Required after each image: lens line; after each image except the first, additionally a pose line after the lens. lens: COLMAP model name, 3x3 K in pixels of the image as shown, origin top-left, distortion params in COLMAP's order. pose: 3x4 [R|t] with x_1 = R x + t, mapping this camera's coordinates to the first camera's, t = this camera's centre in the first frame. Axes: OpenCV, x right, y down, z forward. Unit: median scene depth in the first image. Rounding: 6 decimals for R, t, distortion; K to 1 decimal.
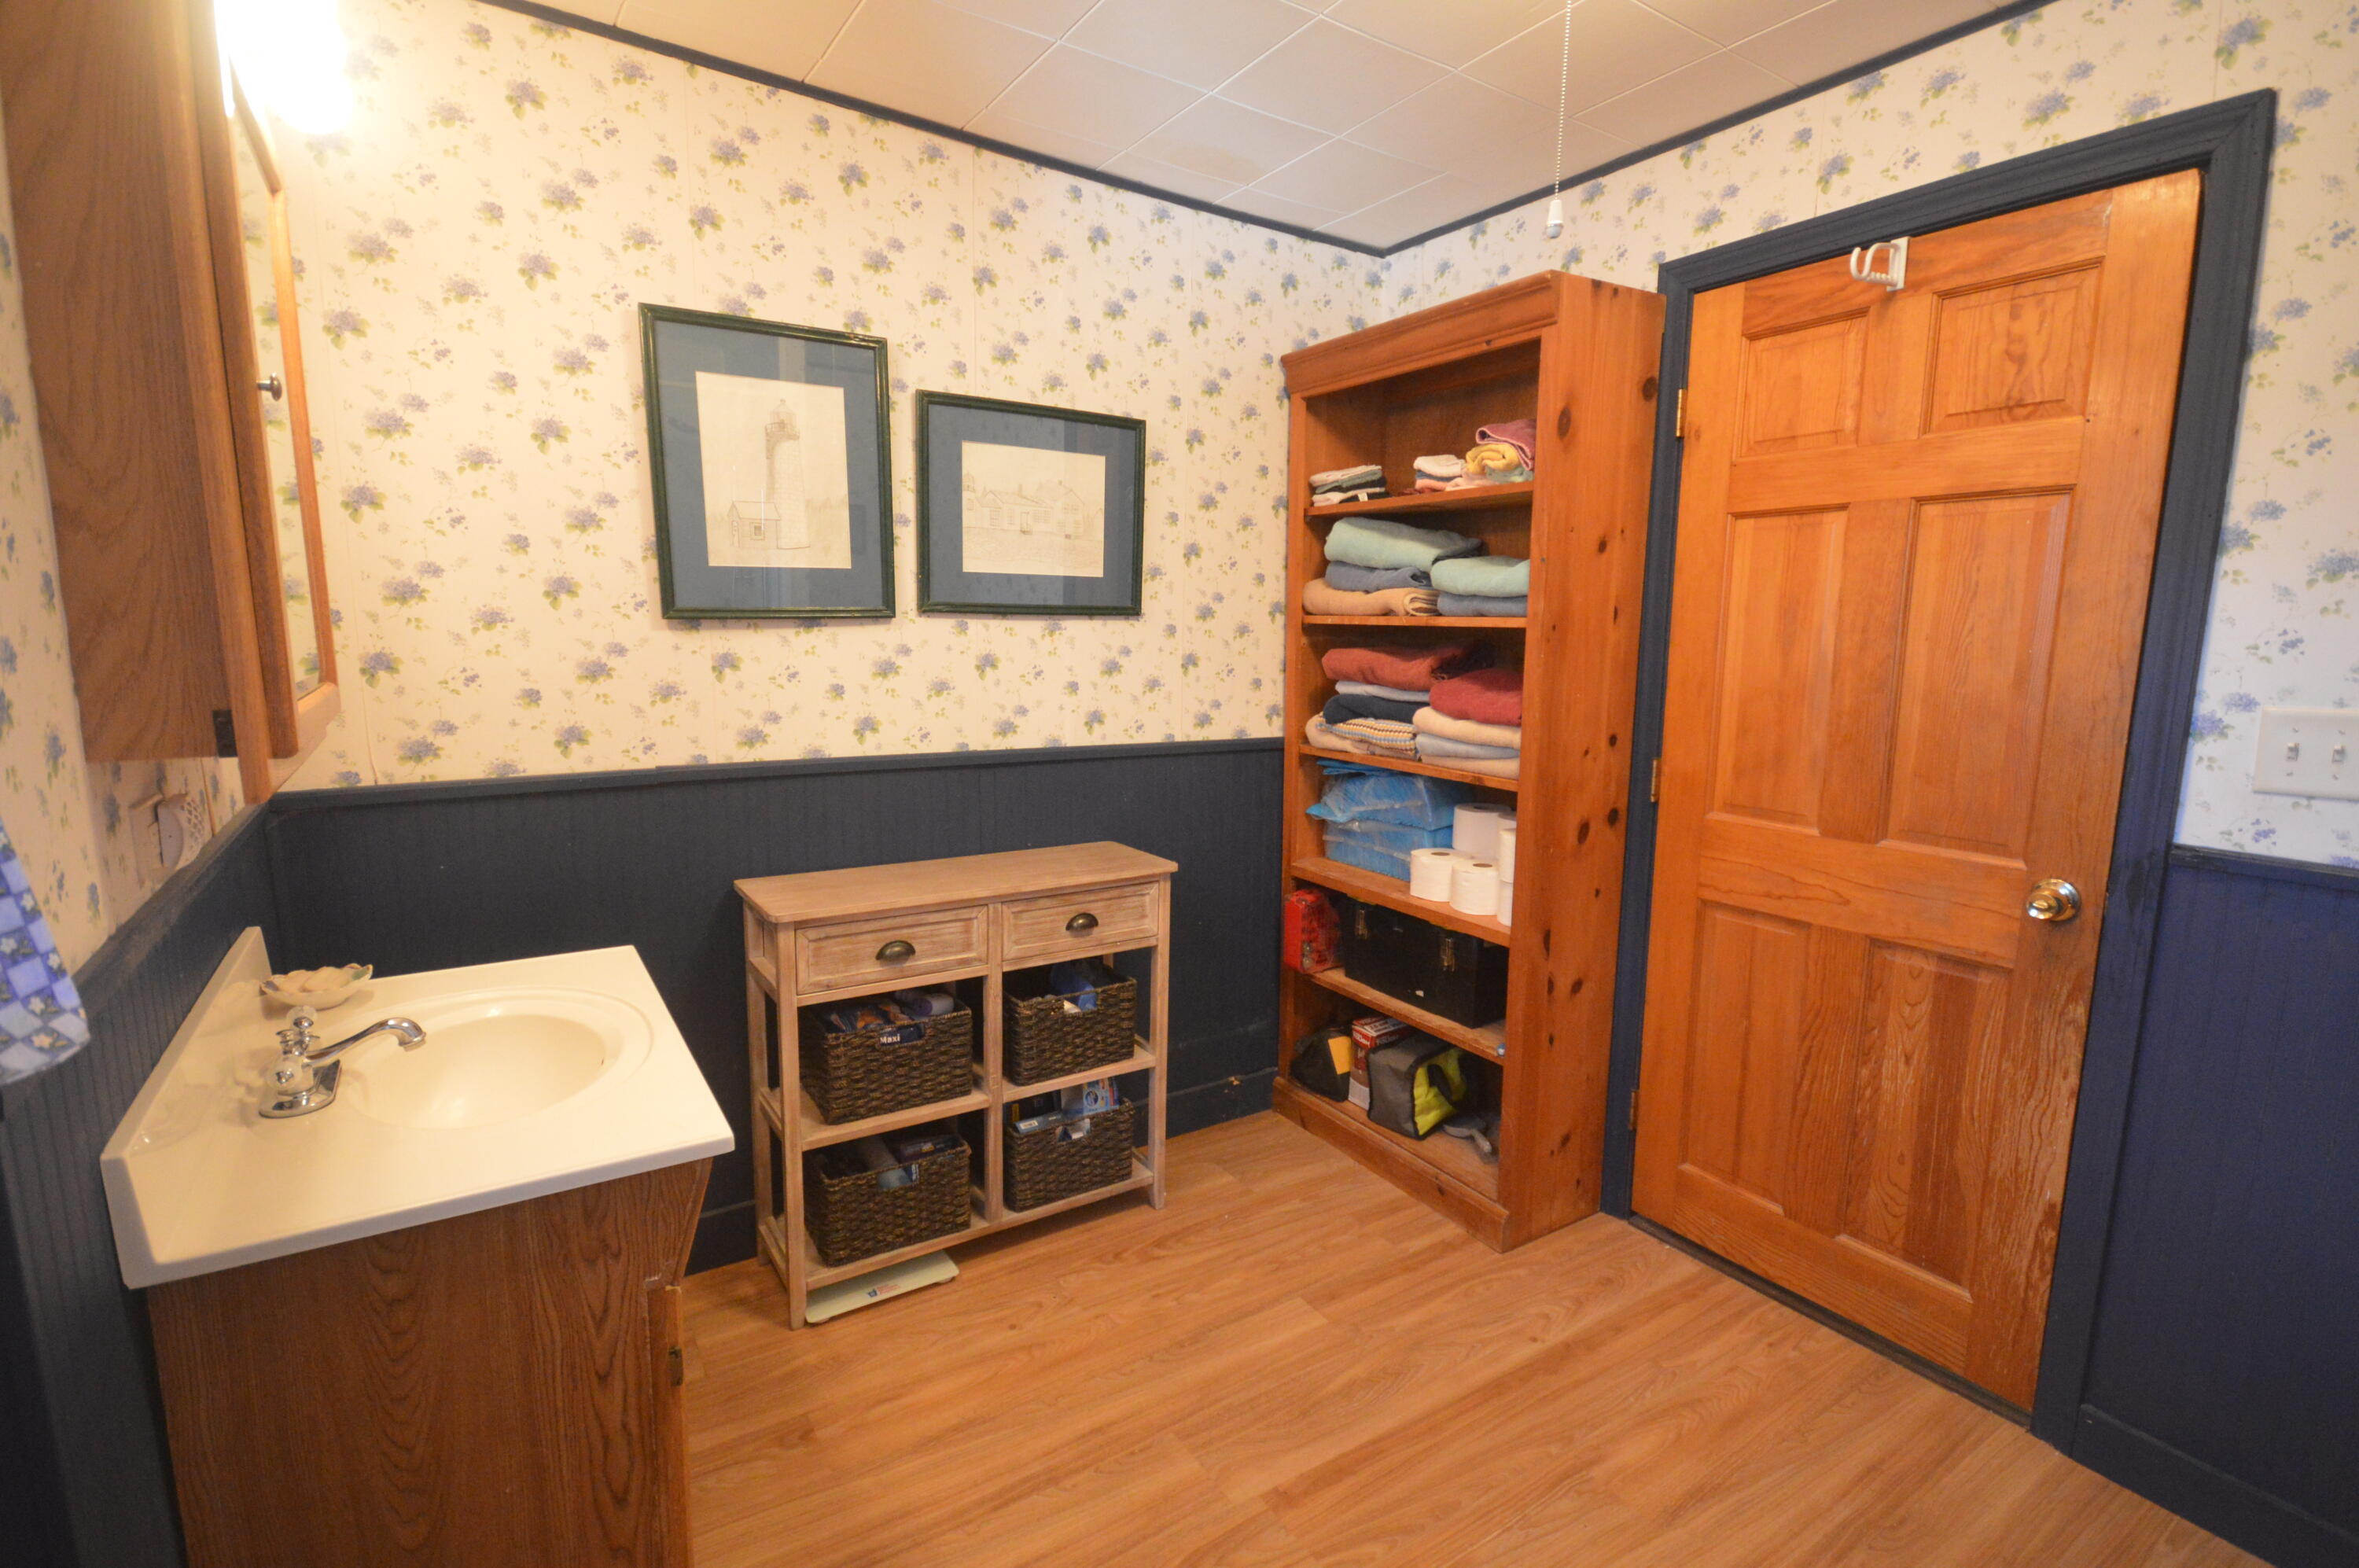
lens RADIAL K [[1087.0, 0, 1179.9], [0, 1087.0, 780.9], [0, 0, 1]] dist [-0.005130, -0.003840]
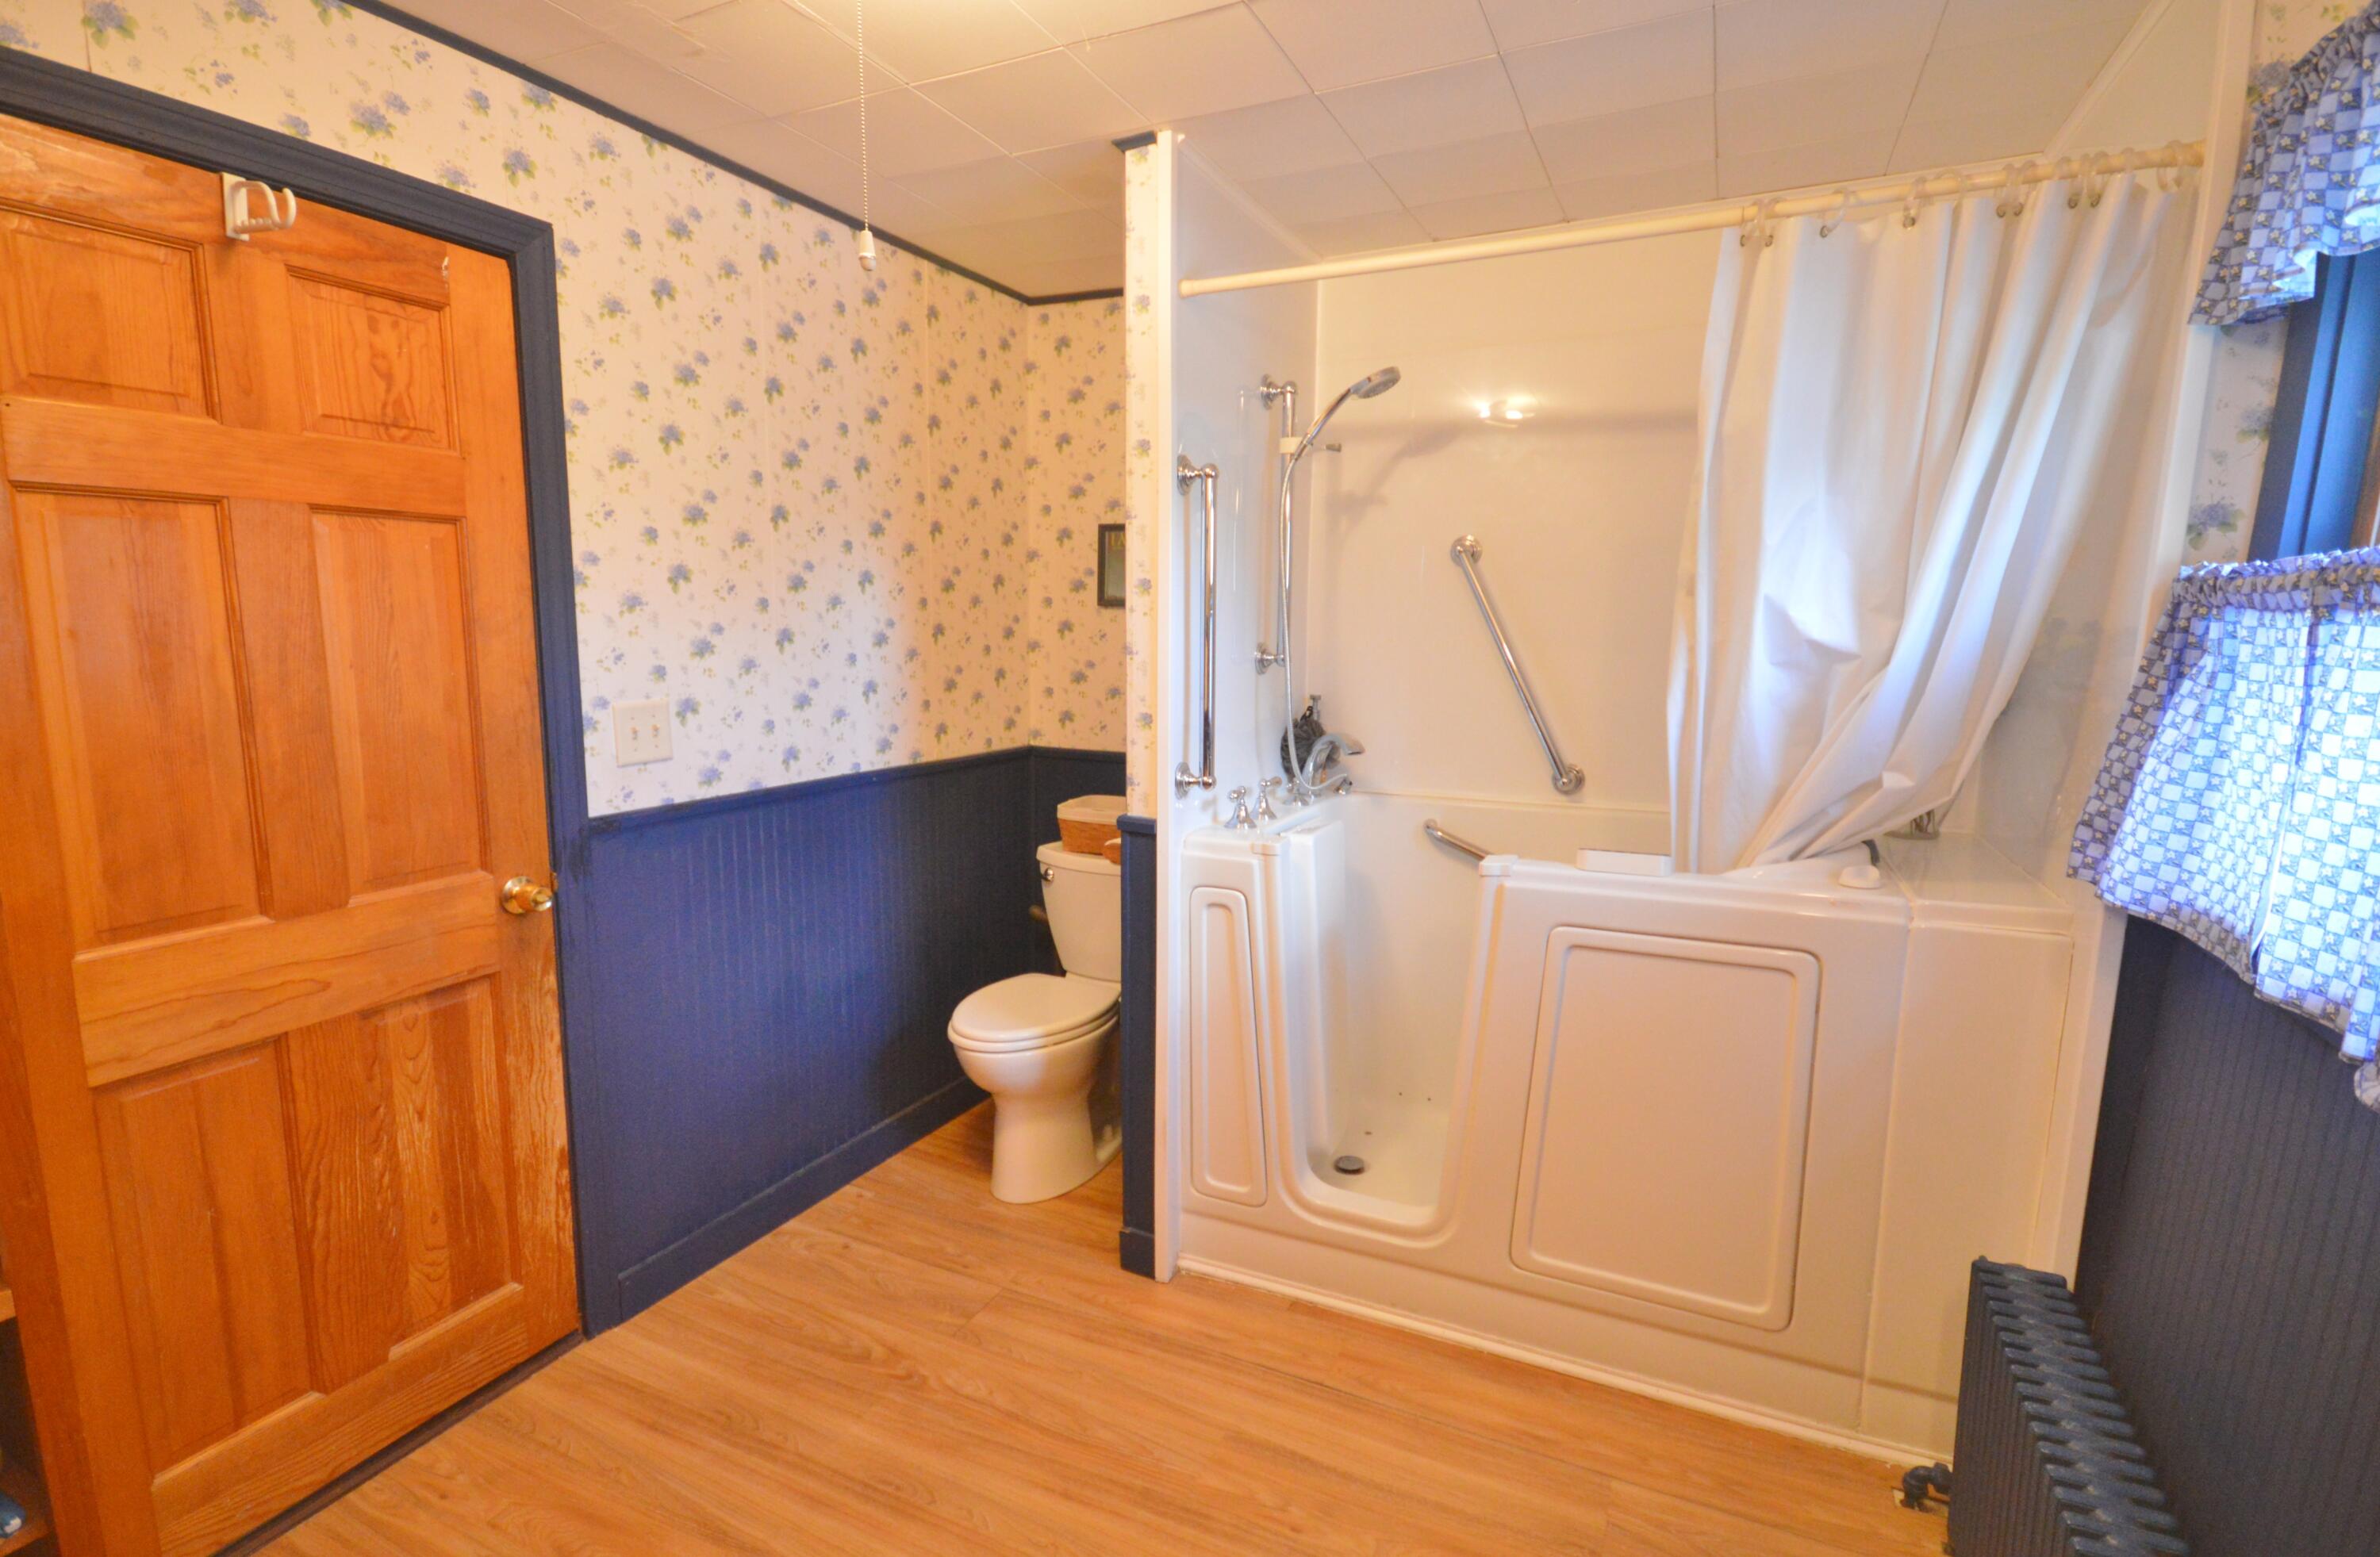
lens RADIAL K [[1133.9, 0, 1191.9], [0, 1133.9, 790.6], [0, 0, 1]] dist [0.004743, -0.000193]
pose [[-0.526841, -0.144462, 0.837598, -0.496409], [0.107929, 0.966103, 0.234512, -0.185420], [-0.843084, 0.213952, -0.493391, 0.939110]]
